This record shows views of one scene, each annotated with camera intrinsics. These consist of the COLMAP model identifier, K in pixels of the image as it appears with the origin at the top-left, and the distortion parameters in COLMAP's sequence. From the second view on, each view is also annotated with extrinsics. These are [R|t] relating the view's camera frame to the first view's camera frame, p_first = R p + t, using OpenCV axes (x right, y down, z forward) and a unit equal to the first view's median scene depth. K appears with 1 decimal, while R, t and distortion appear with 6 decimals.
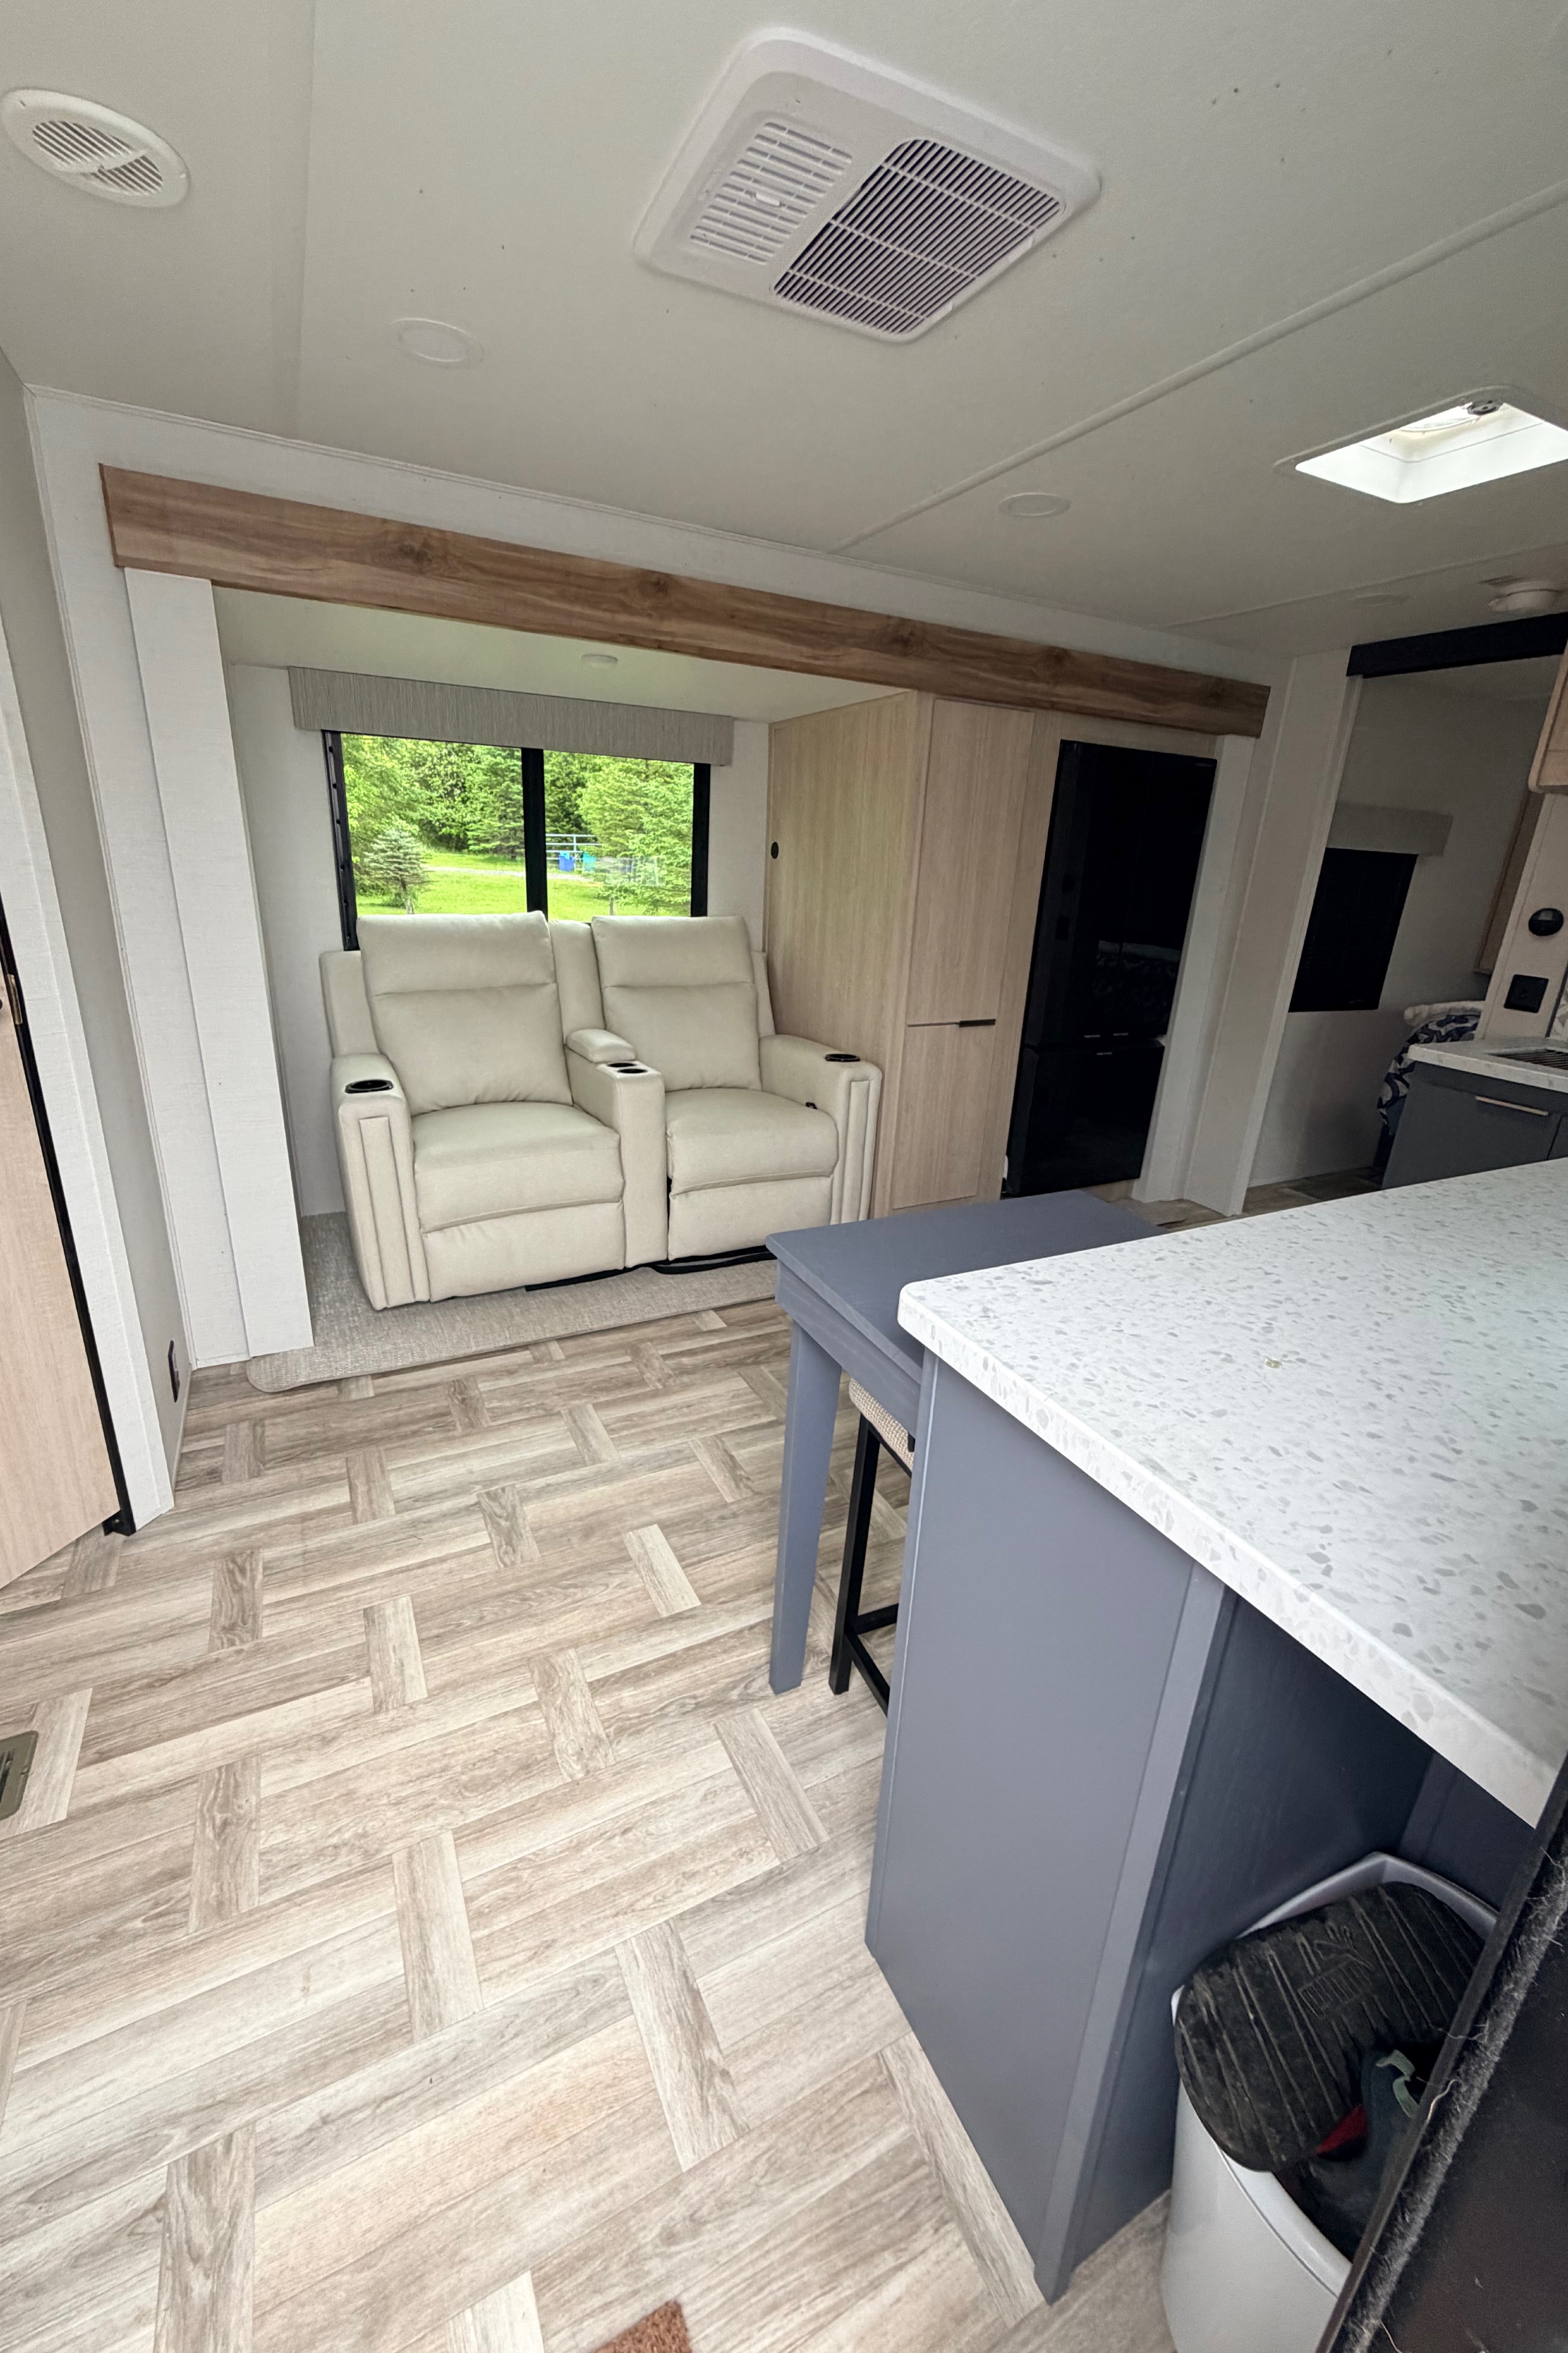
lens RADIAL K [[931.8, 0, 782.3], [0, 931.8, 1172.4], [0, 0, 1]] dist [-0.001232, 0.000887]
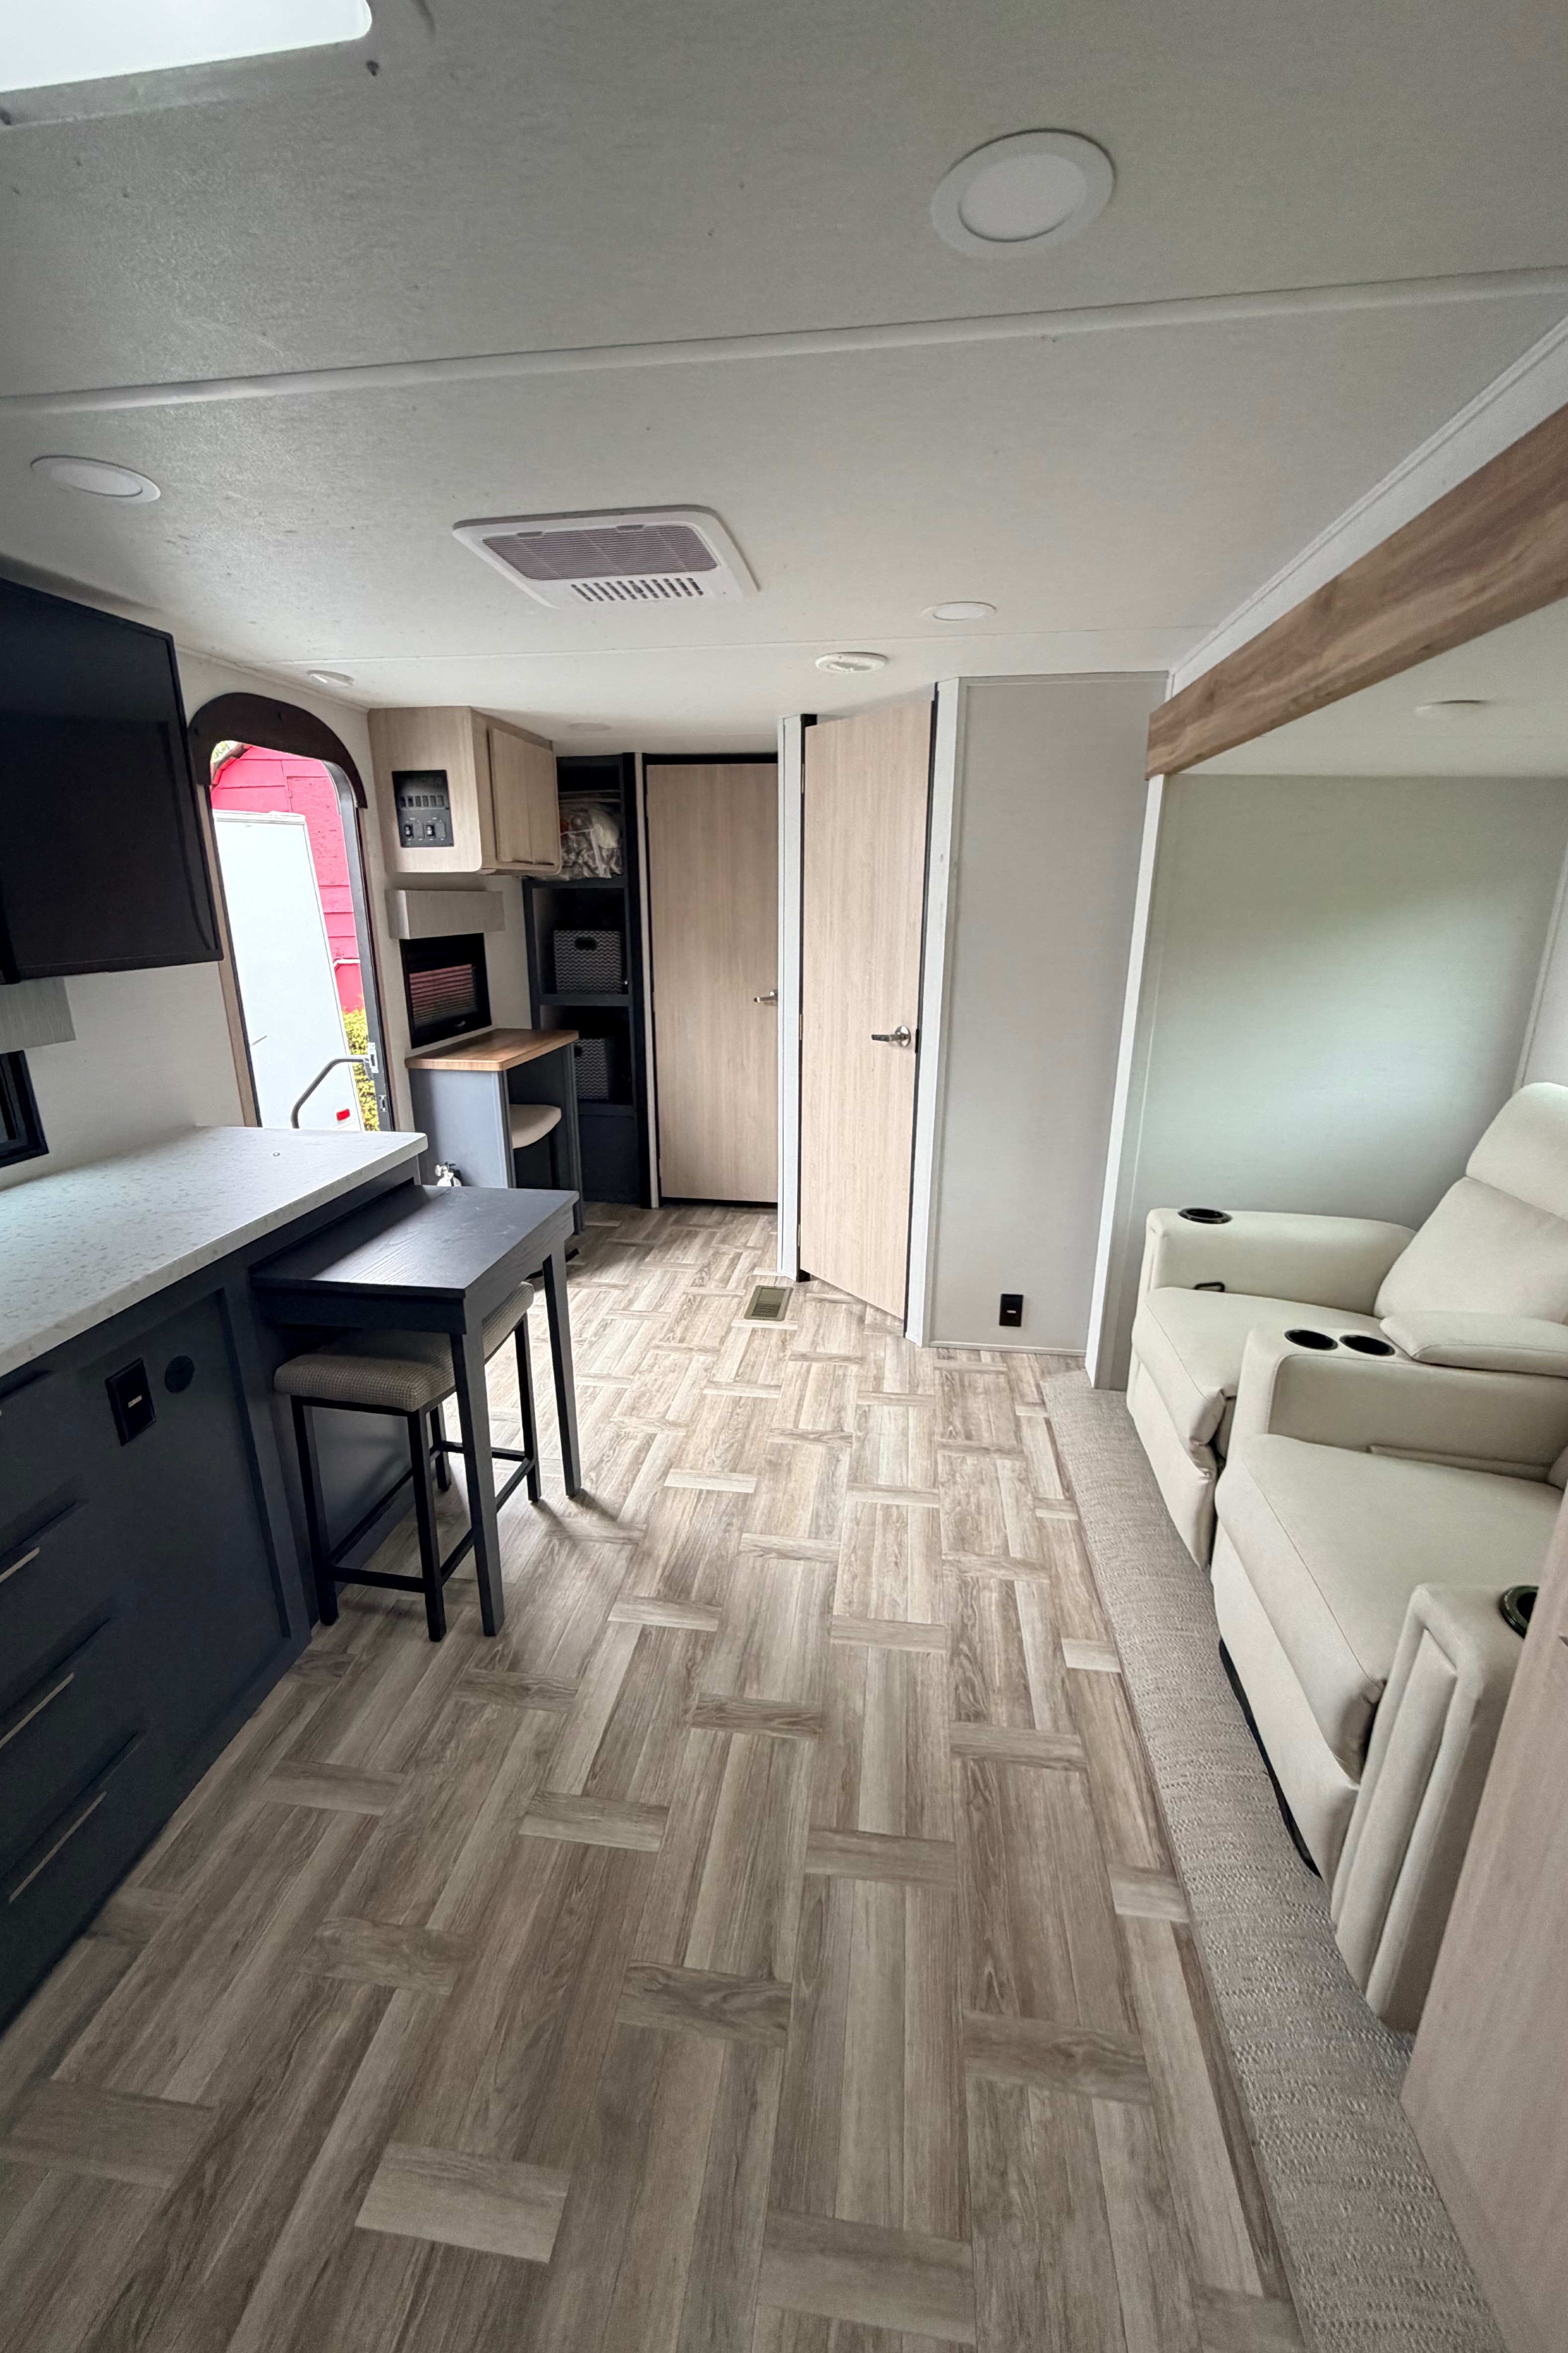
lens RADIAL K [[931.8, 0, 780.5], [0, 931.8, 1169.5], [0, 0, 1]] dist [-0.001232, 0.000887]
pose [[-0.571171, 0.185748, -0.799538, 0.675085], [-0.292585, 0.864006, 0.409741, -0.462496], [0.766914, 0.467965, -0.439148, 1.207496]]
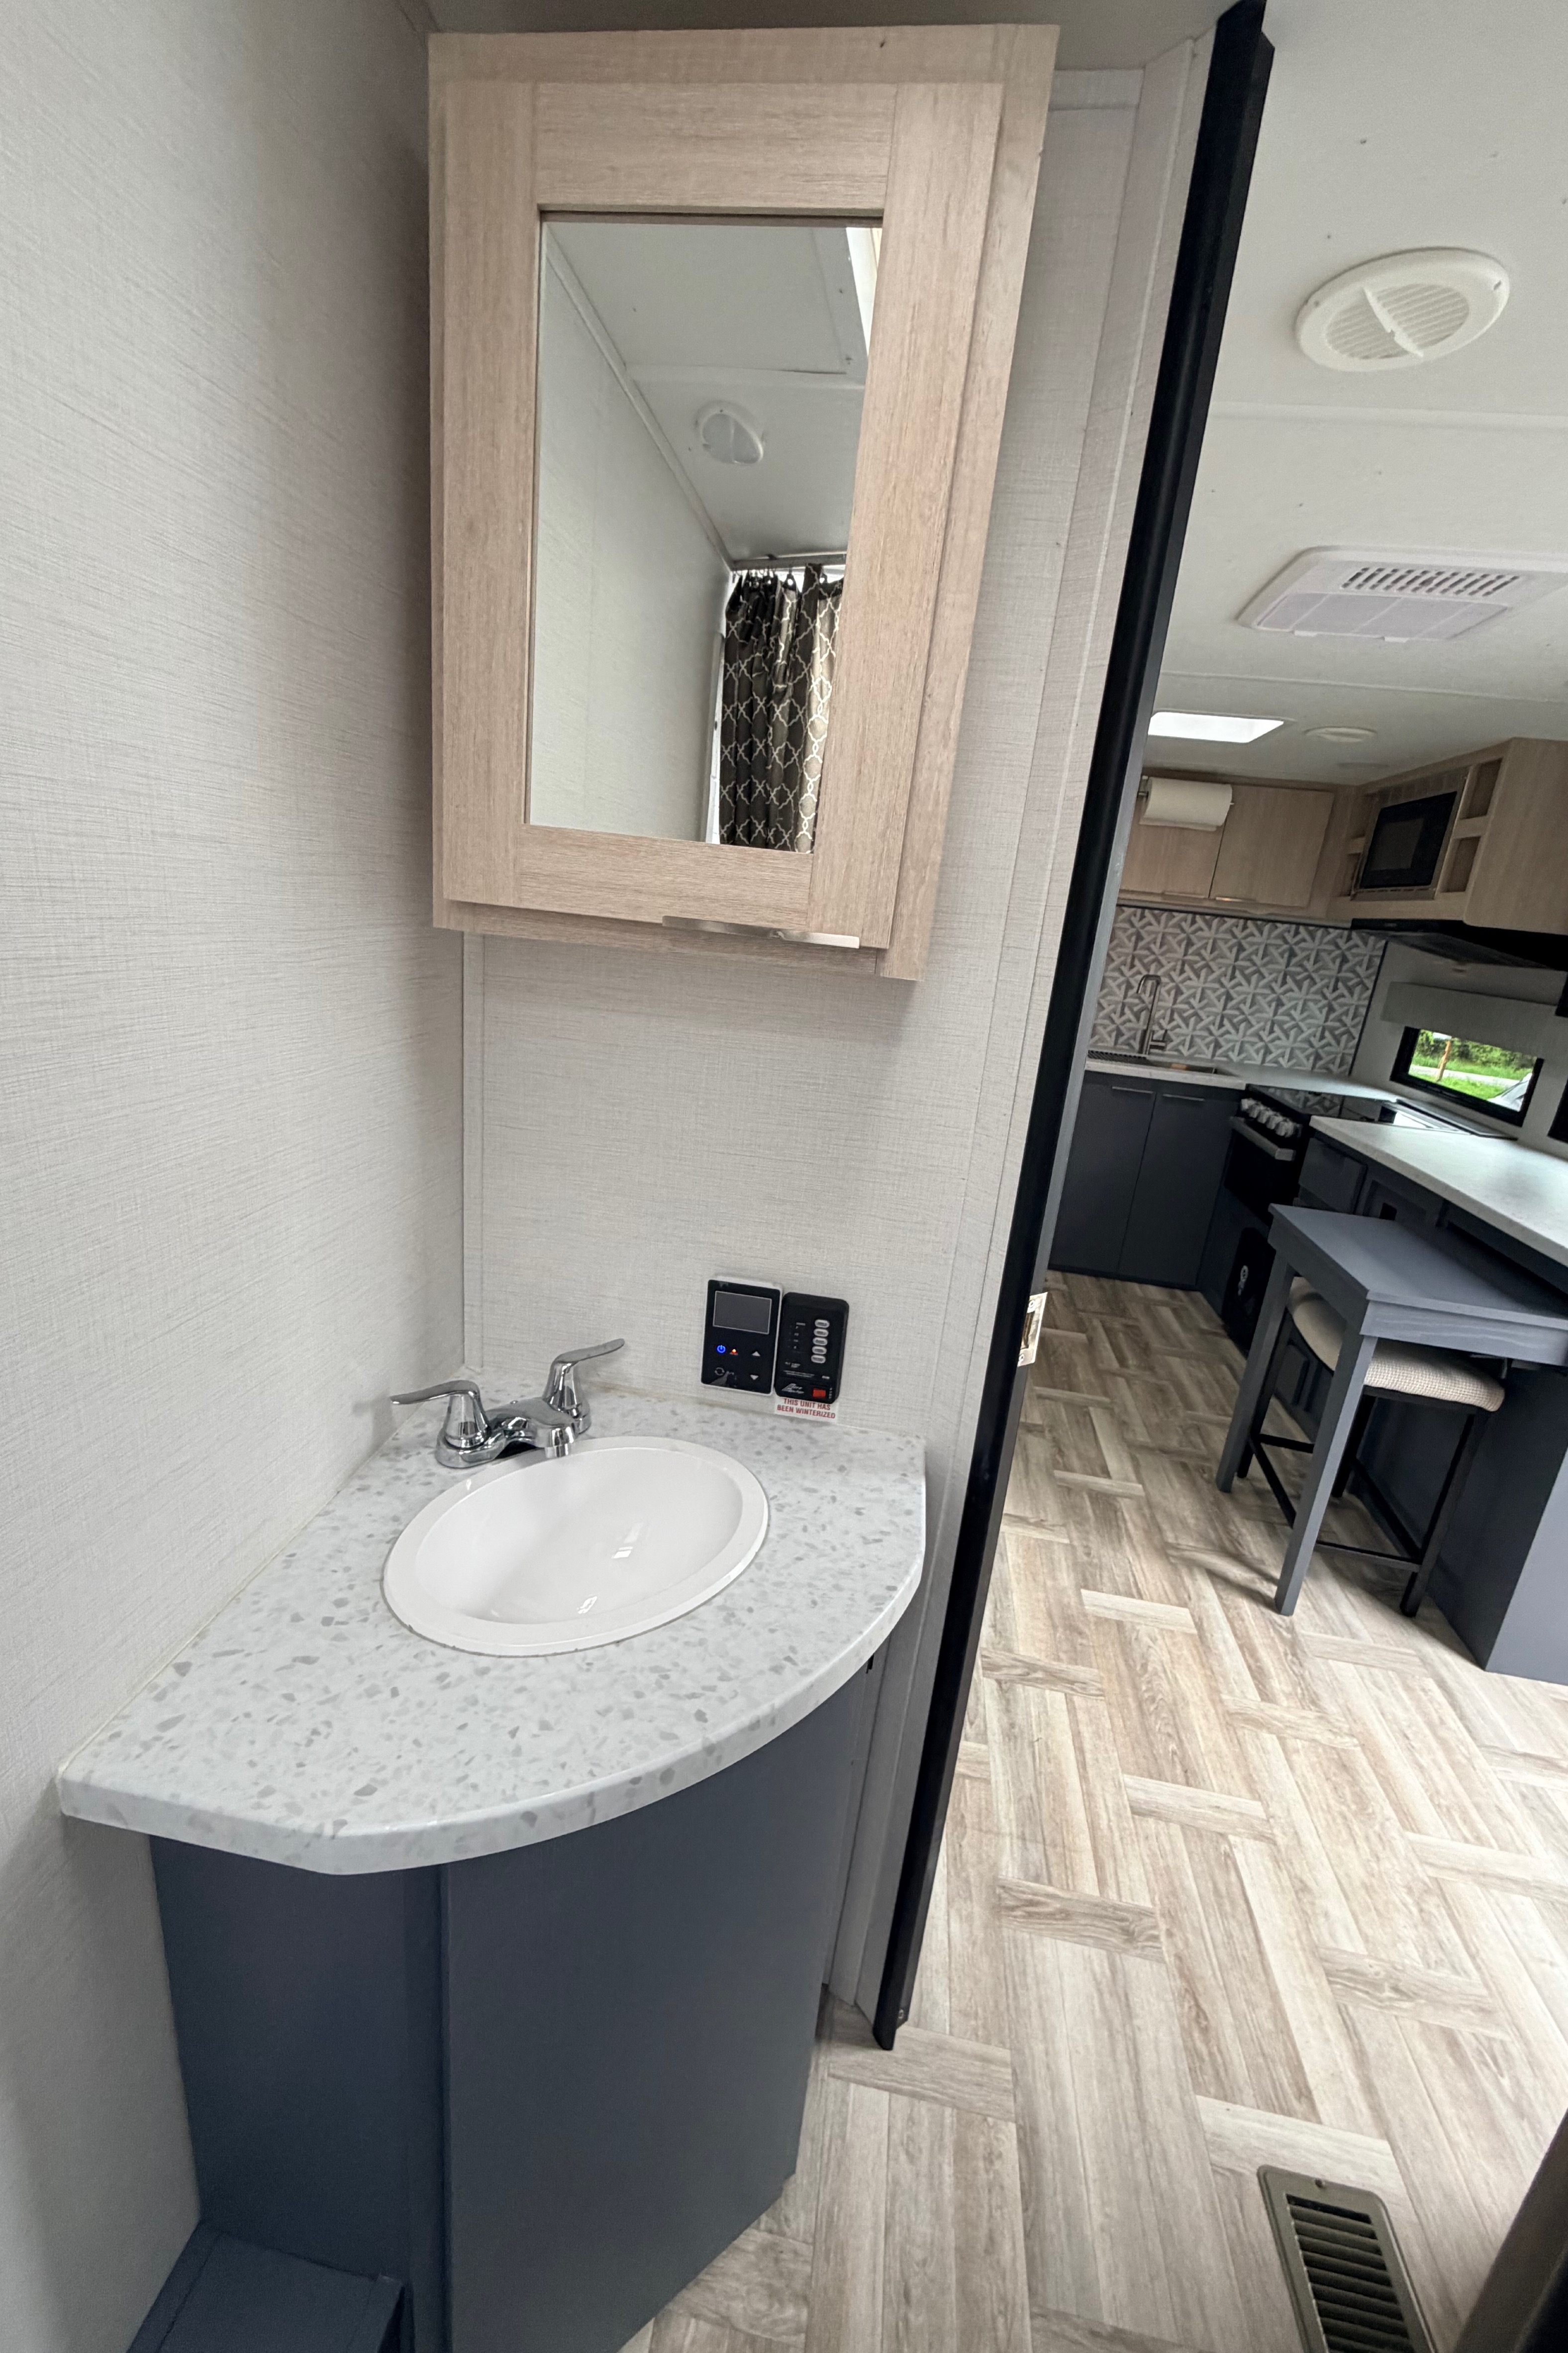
lens RADIAL K [[931.8, 0, 780.1], [0, 931.8, 1175.0], [0, 0, 1]] dist [-0.001232, 0.000887]
pose [[0.585524, -0.225947, 0.778531, -0.959789], [0.198559, 0.971091, 0.132498, -0.278954], [-0.785962, 0.077004, 0.613461, 0.493923]]
